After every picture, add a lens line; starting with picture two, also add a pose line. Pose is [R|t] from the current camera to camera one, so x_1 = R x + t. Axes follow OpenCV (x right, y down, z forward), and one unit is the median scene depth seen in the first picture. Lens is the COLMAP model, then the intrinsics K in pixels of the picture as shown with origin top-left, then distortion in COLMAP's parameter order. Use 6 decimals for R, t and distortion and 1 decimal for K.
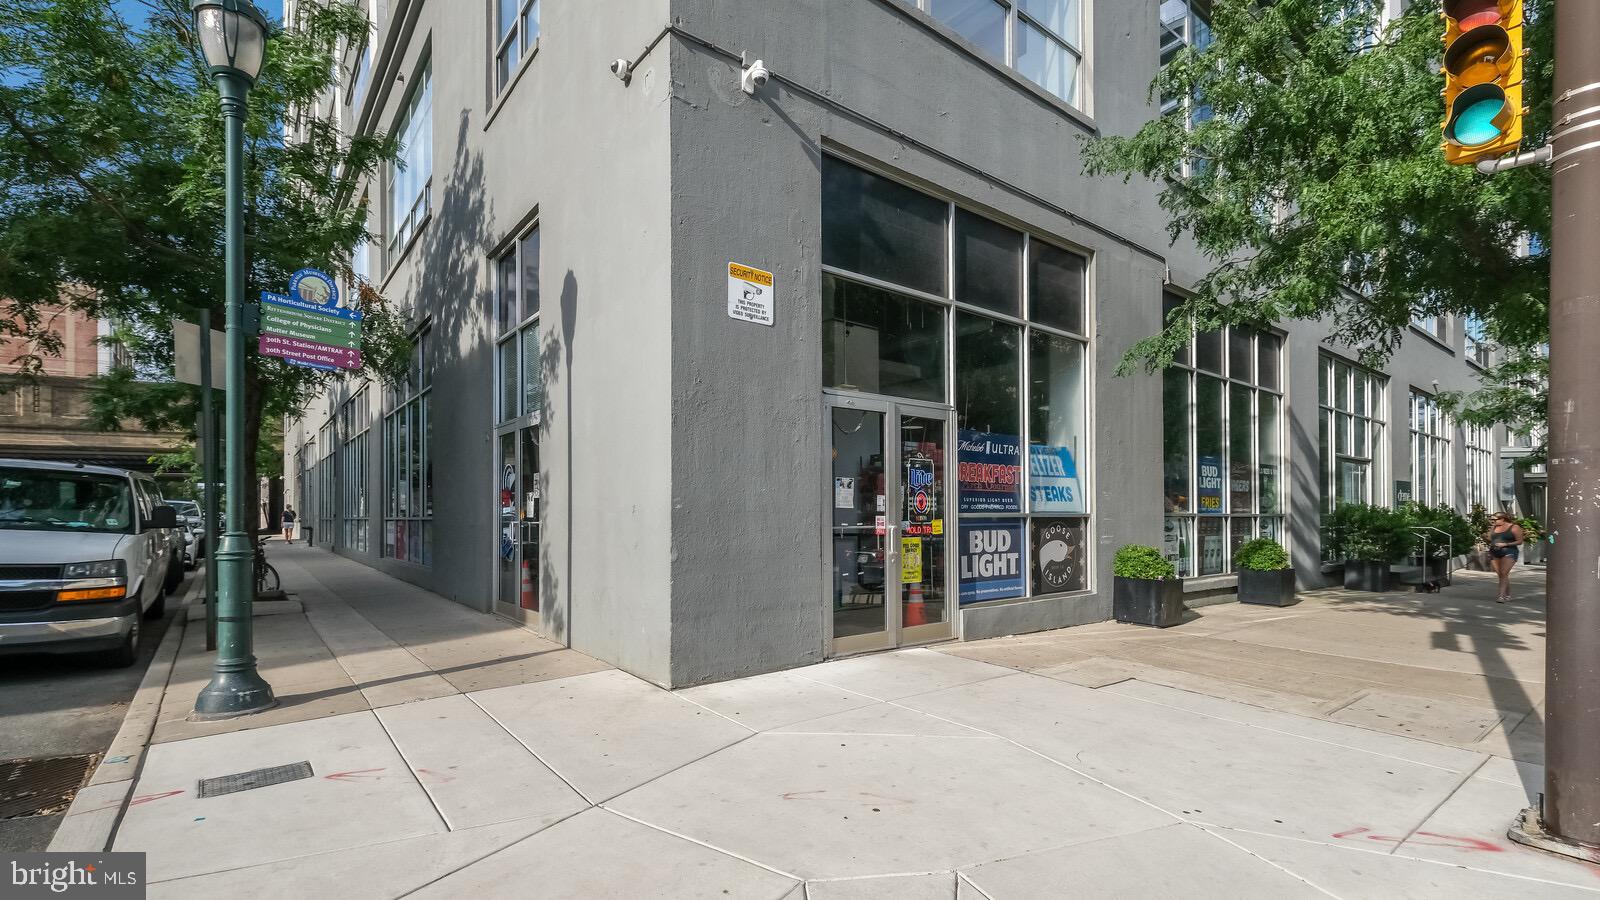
lens RADIAL K [[710.3, 0, 797.8], [0, 710.3, 514.5], [0, 0, 1]] dist [0.001976, 0.000119]
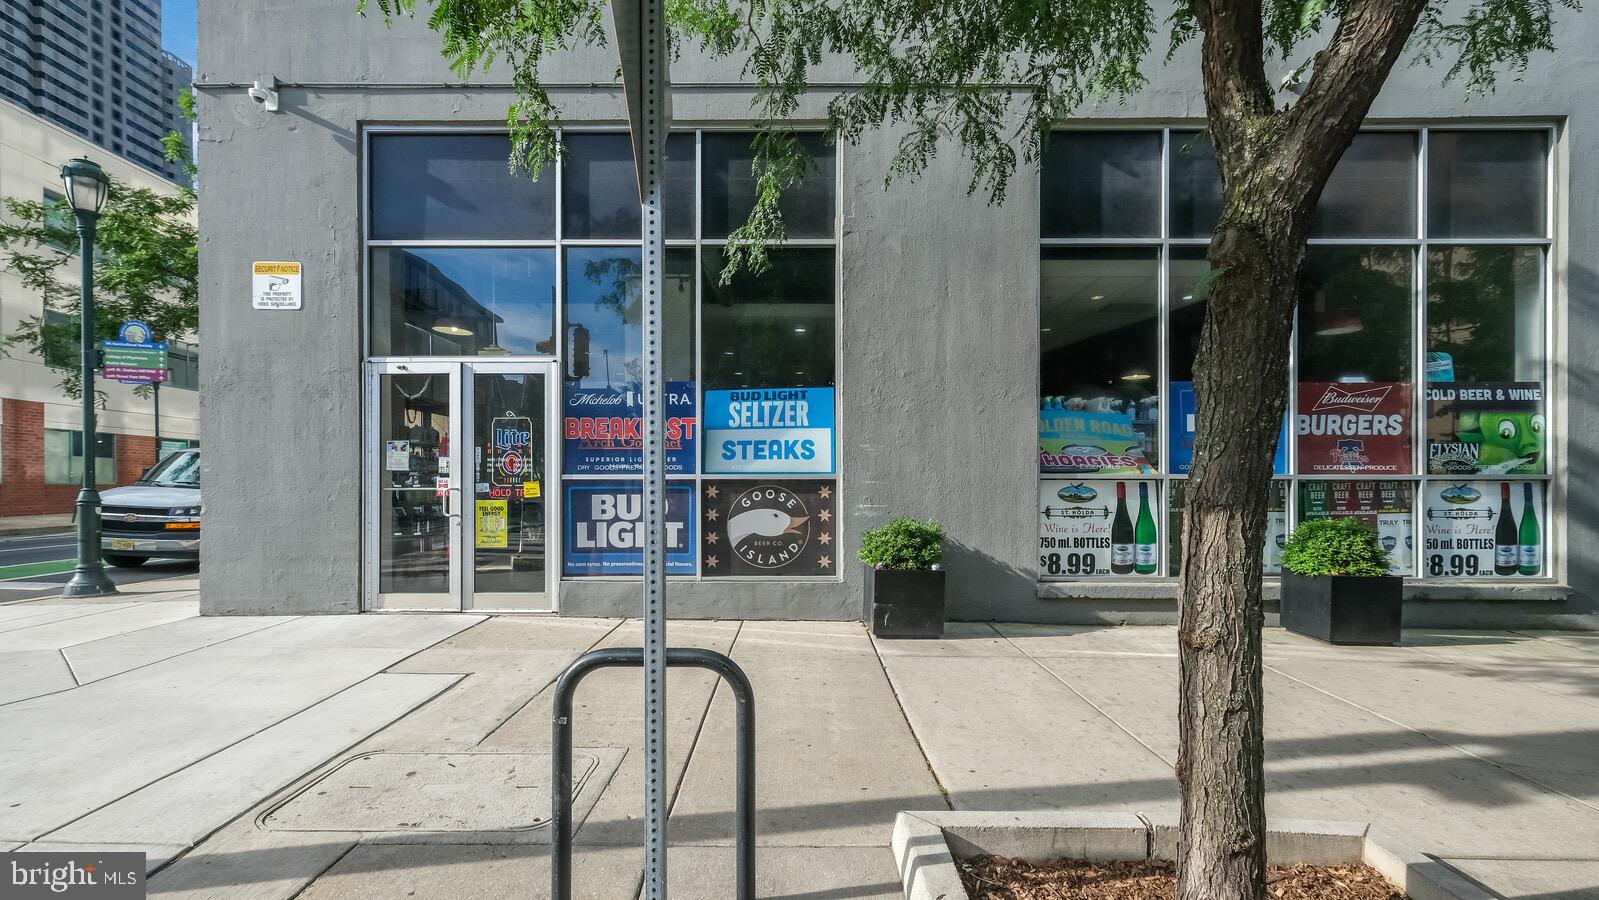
lens RADIAL K [[695.4, 0, 797.1], [0, 695.4, 486.6], [0, 0, 1]] dist [0.009398, -0.000290]
pose [[0.785928, 0.002522, -0.618313, 0.971949], [0.000941, 0.999986, 0.005274, 0.008579], [0.618317, -0.004727, 0.785914, 0.469353]]
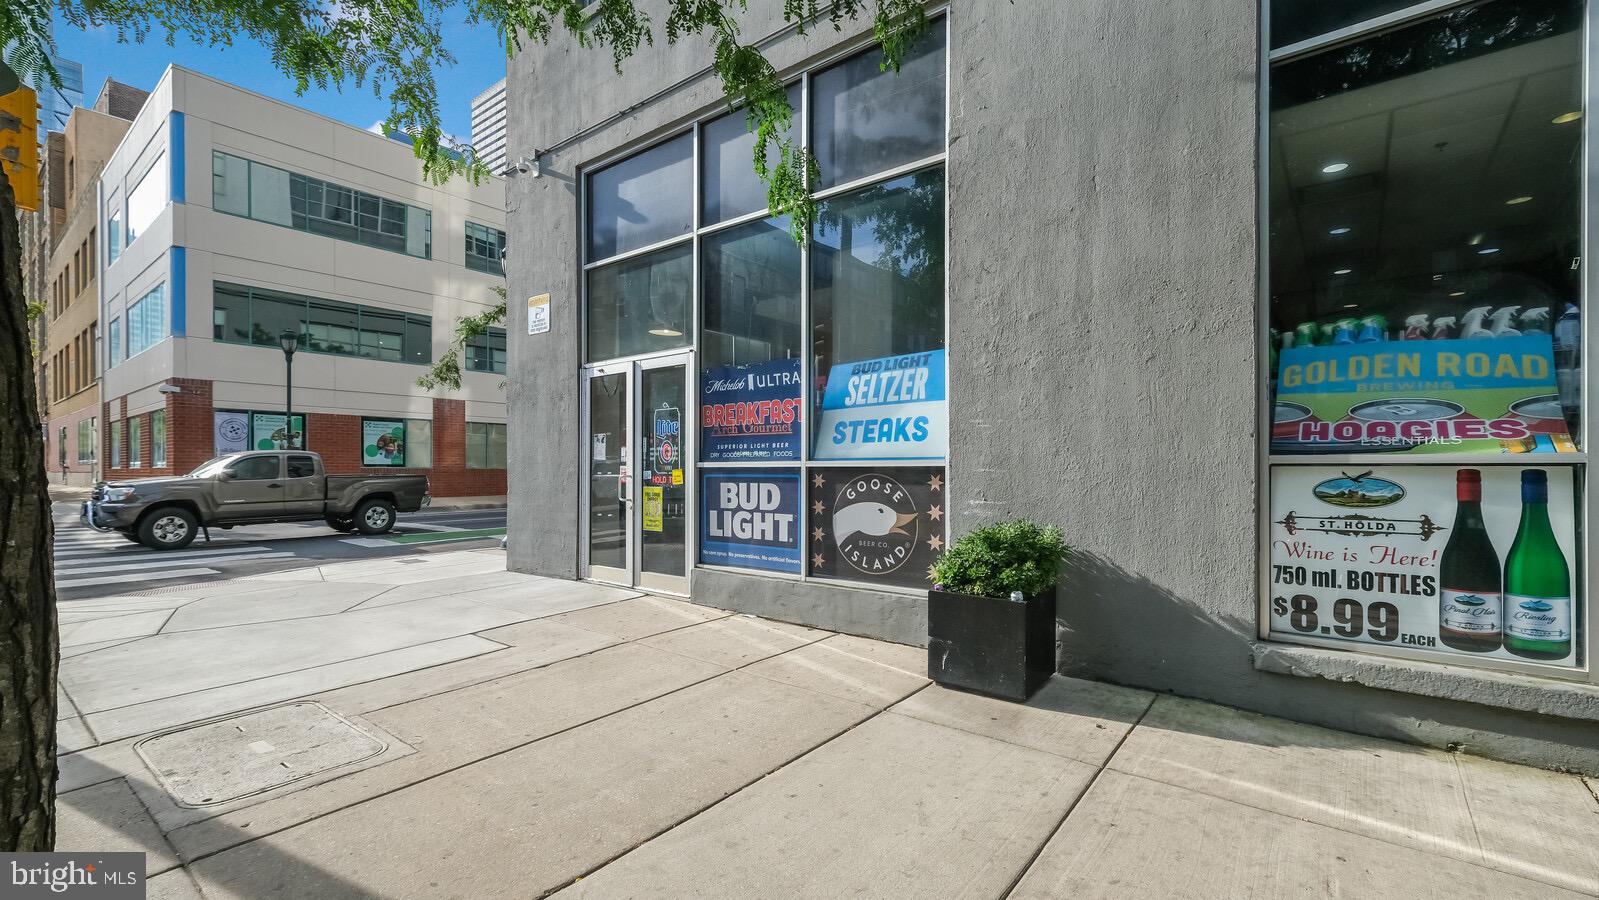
lens RADIAL K [[691.3, 0, 803.2], [0, 691.3, 472.0], [0, 0, 1]] dist [0.010482, 0.000075]
pose [[0.240156, 0.004803, -0.970722, 1.080675], [0.003046, 0.999979, 0.005701, 0.005426], [0.970730, -0.004326, 0.240136, 0.884956]]
